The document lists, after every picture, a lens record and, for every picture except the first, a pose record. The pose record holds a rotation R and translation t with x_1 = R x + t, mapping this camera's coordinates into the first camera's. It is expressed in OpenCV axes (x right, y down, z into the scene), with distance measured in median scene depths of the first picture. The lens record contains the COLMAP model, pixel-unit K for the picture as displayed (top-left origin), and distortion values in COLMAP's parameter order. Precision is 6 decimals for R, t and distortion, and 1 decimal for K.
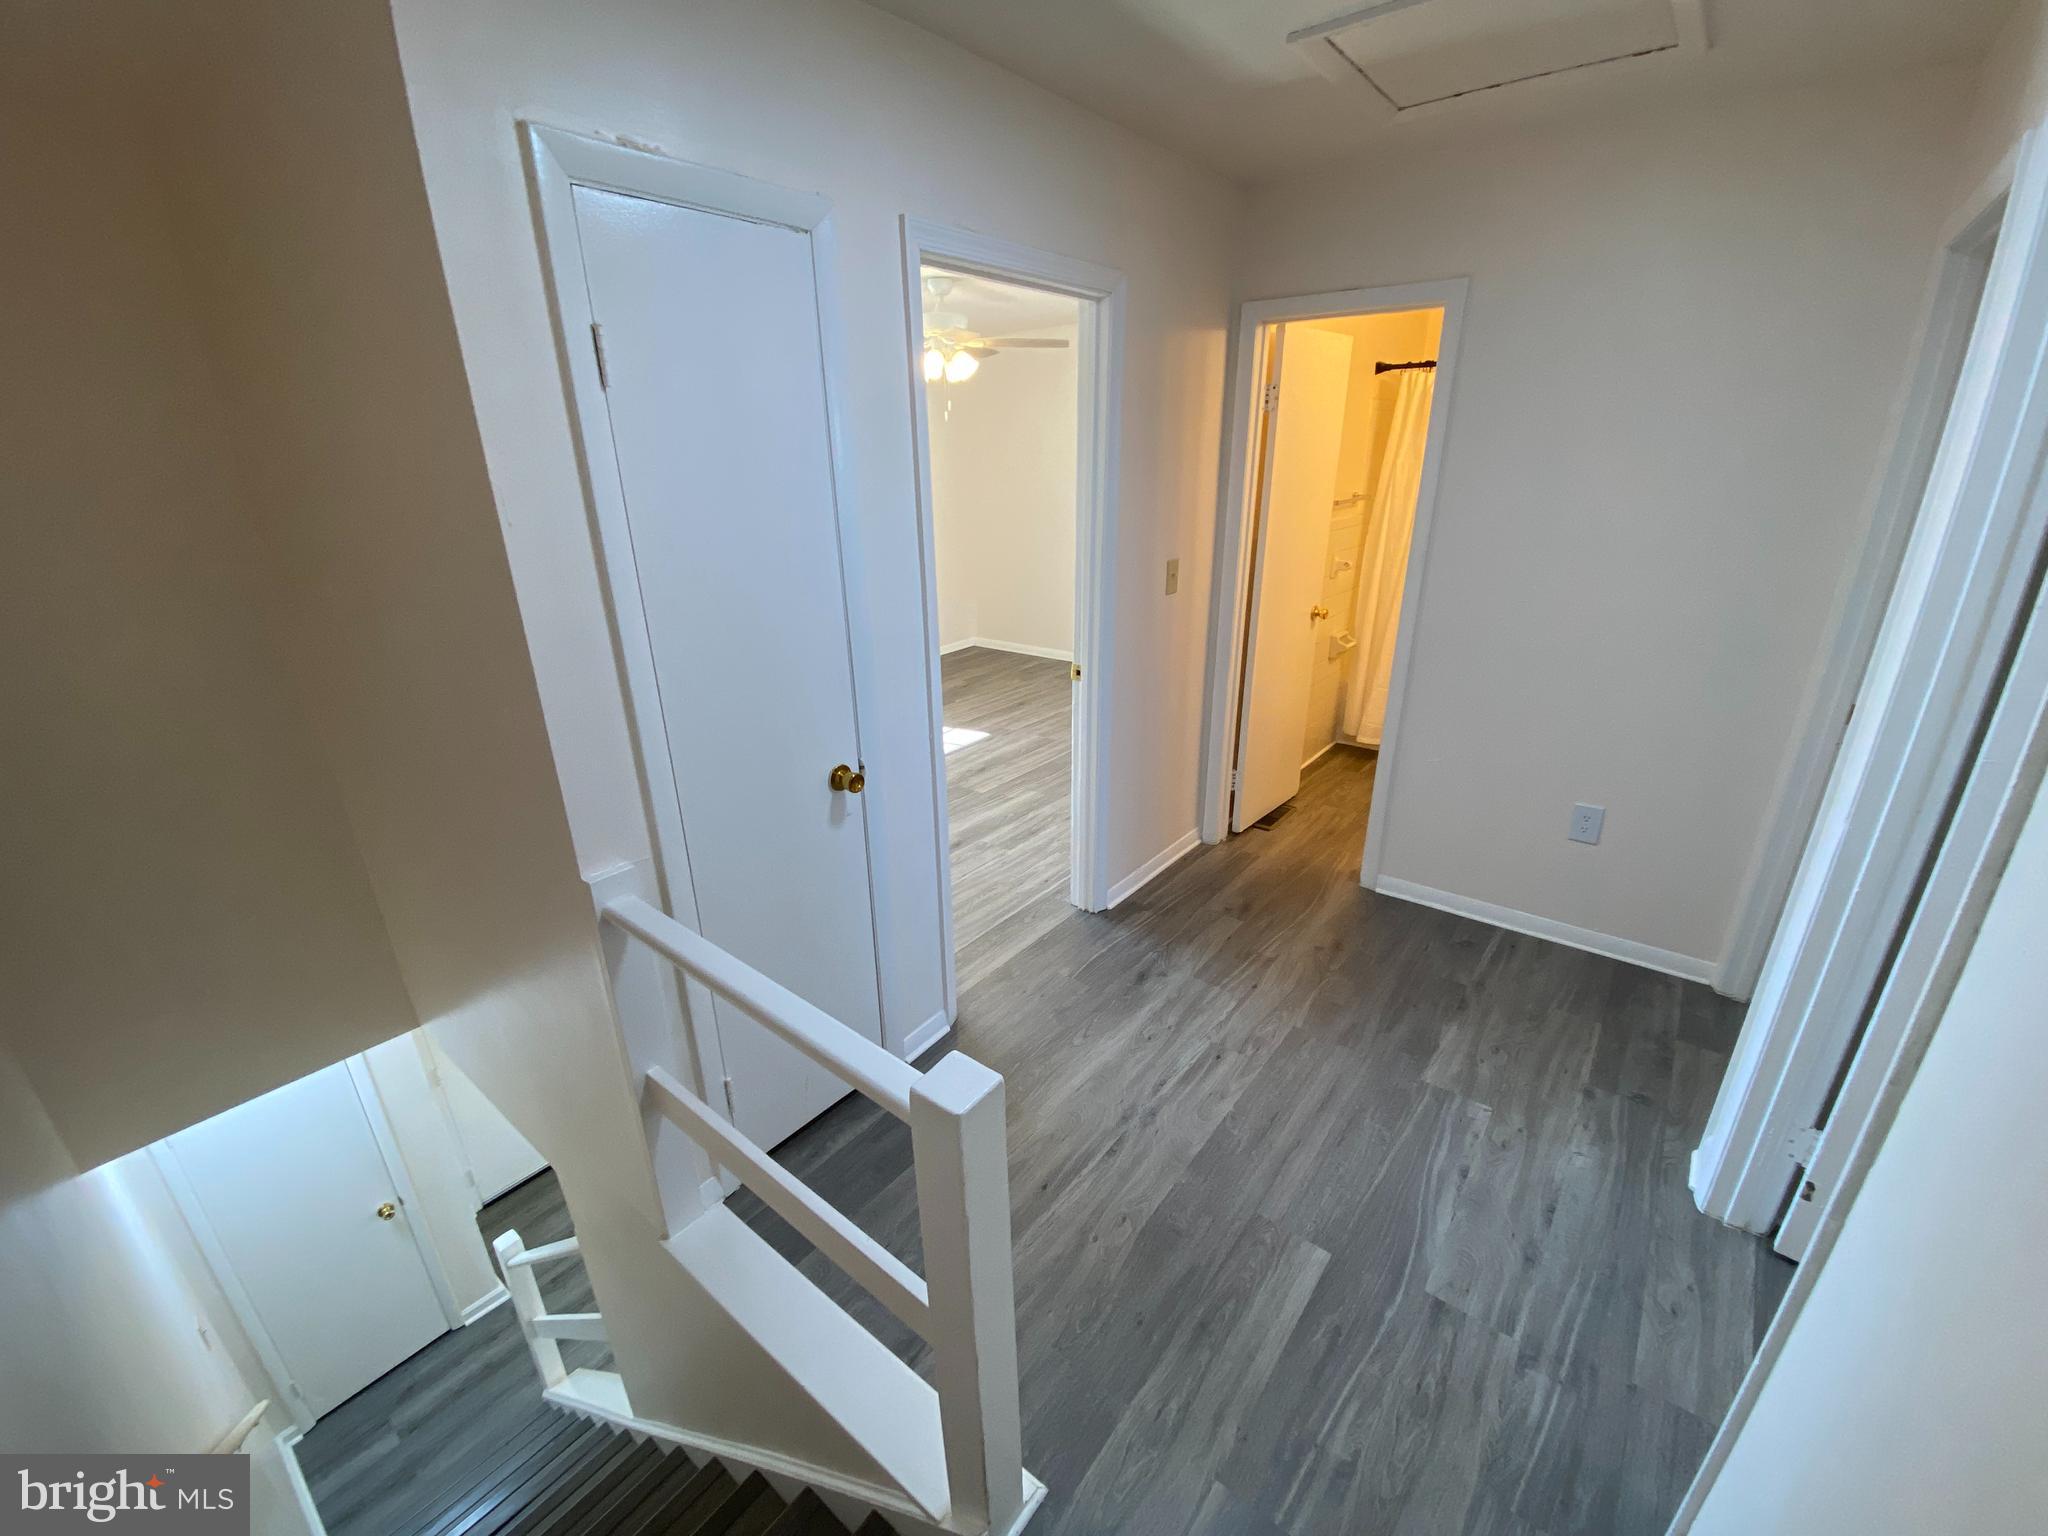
lens RADIAL K [[836.7, 0, 1033.1], [0, 836.7, 765.9], [0, 0, 1]] dist [0.017574, -0.017098]
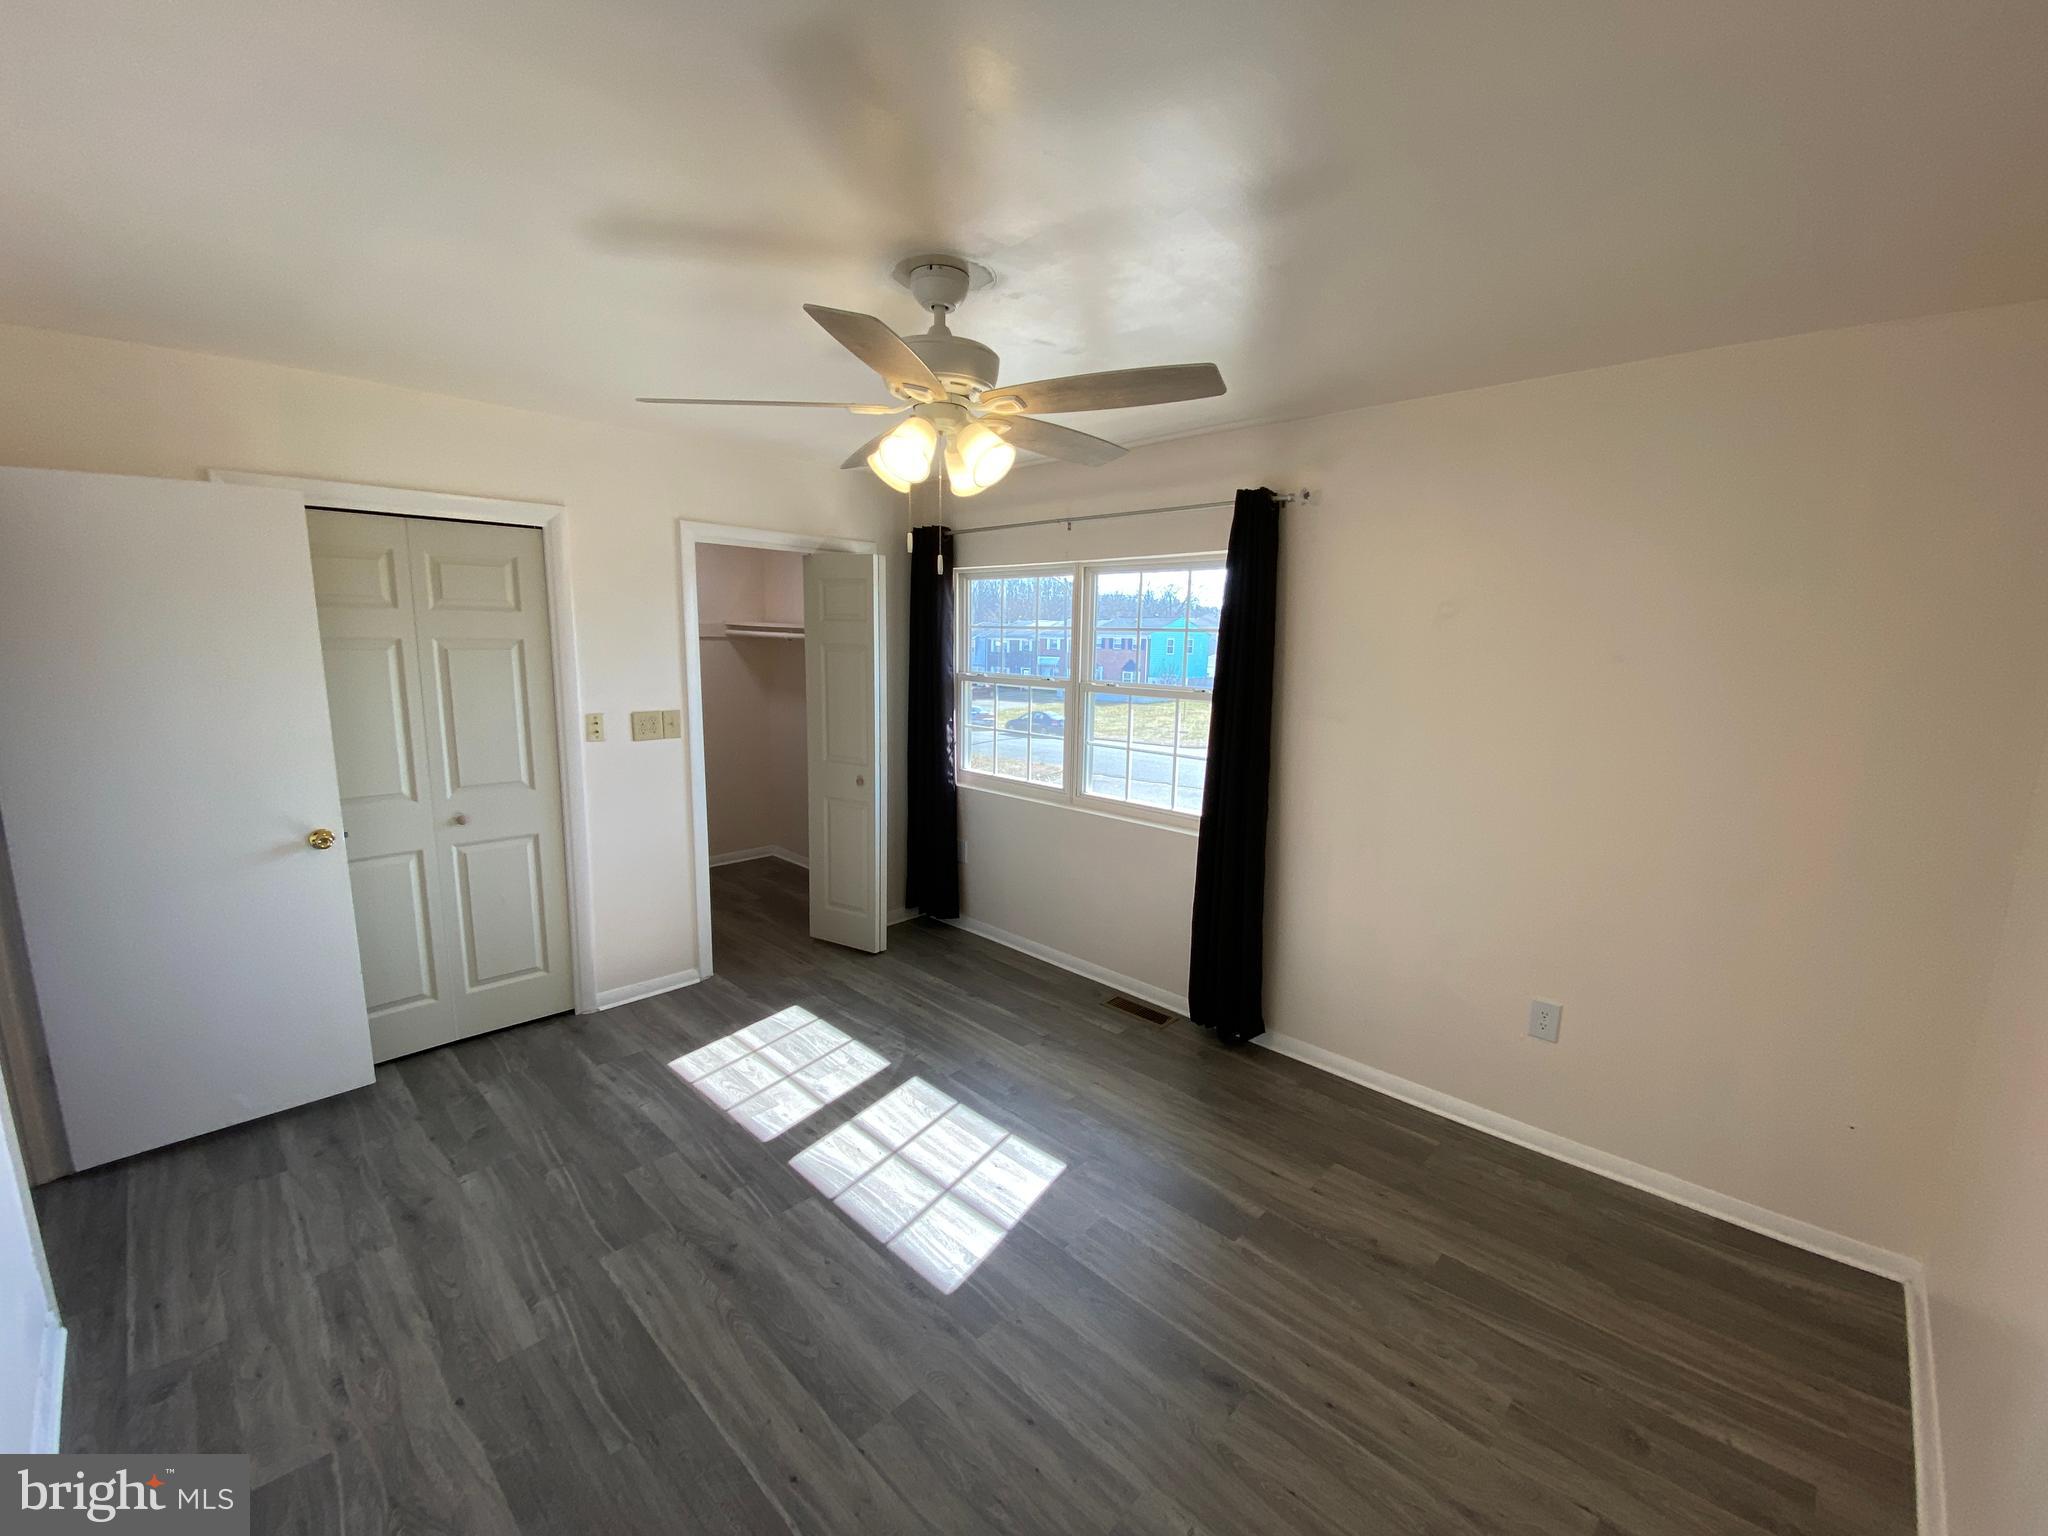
lens RADIAL K [[836.7, 0, 1038.1], [0, 836.7, 743.9], [0, 0, 1]] dist [0.017574, -0.017098]
pose [[-0.101559, 0.144284, -0.984311, 0.346419], [-0.367025, 0.914195, 0.171874, -0.412857], [0.924651, 0.378722, -0.039889, 1.076127]]
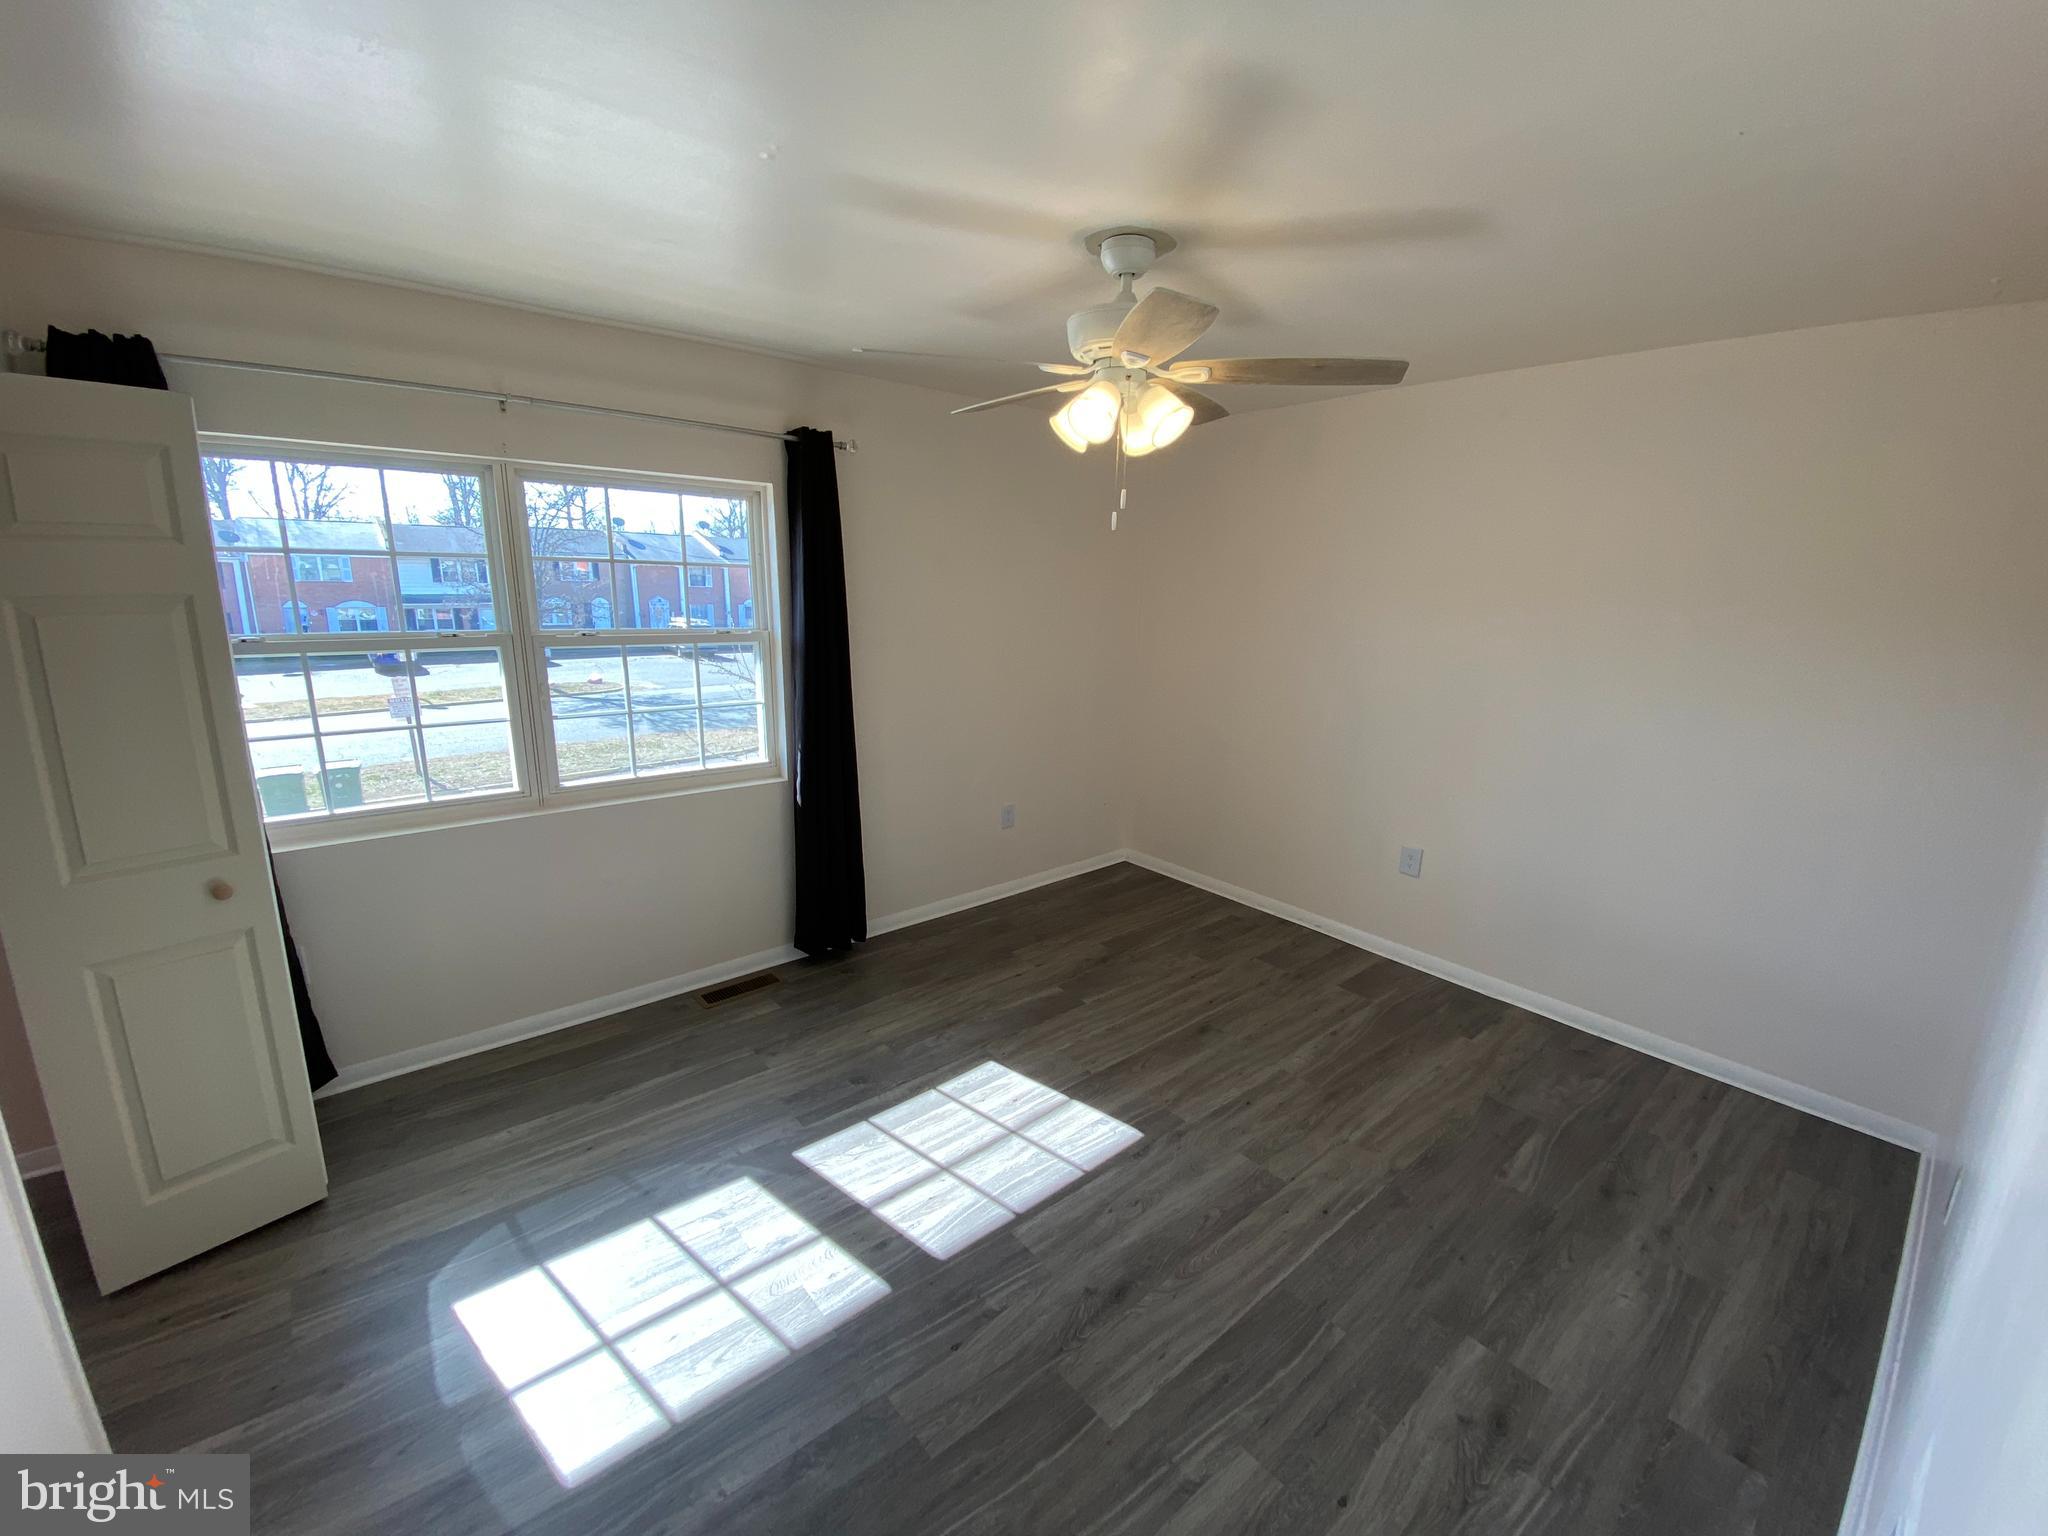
lens RADIAL K [[836.7, 0, 1008.2], [0, 836.7, 760.5], [0, 0, 1]] dist [0.017574, -0.017098]
pose [[0.975084, 0.083524, -0.205512, -0.051034], [-0.111242, 0.985615, -0.127232, -0.206153], [0.191929, 0.146923, 0.970349, 0.529205]]
